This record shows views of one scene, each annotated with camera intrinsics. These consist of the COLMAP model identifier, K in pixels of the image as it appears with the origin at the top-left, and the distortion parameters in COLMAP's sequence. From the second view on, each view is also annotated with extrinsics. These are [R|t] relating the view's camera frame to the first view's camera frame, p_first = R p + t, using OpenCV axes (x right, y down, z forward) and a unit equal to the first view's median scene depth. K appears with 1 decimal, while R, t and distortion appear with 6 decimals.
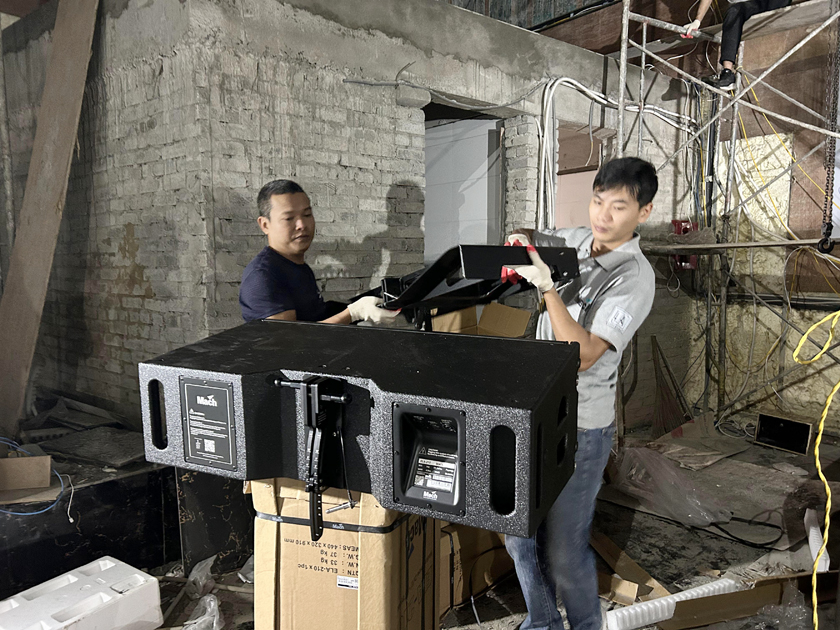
lens RADIAL K [[607.6, 0, 420.0], [0, 607.6, 315.0], [0, 0, 1]] dist [-0.030911, -0.007431]
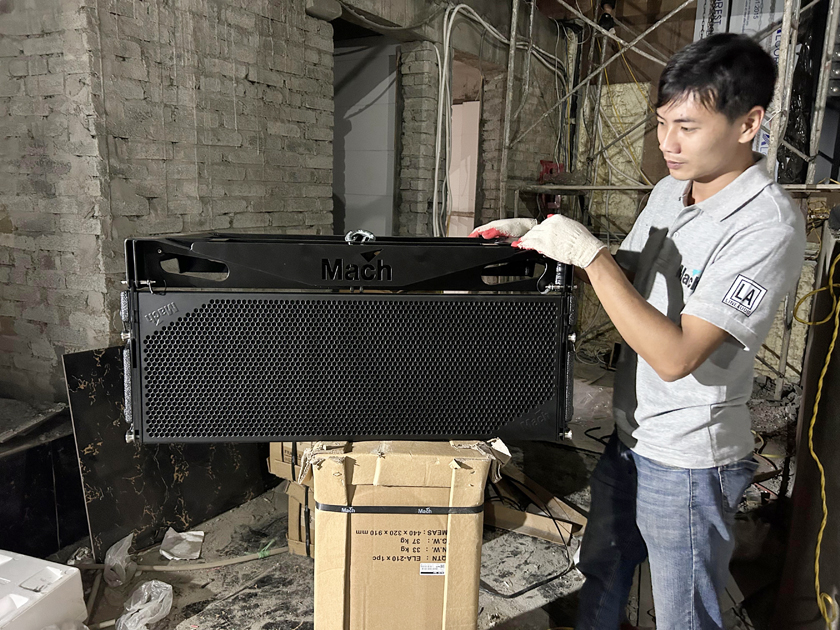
lens RADIAL K [[607.6, 0, 420.0], [0, 607.6, 315.0], [0, 0, 1]] dist [-0.030911, -0.007431]
pose [[0.957246, -0.023895, 0.288285, -0.169333], [-0.009101, 0.993602, 0.112574, -0.014990], [-0.289130, -0.110385, 0.950904, 0.083274]]
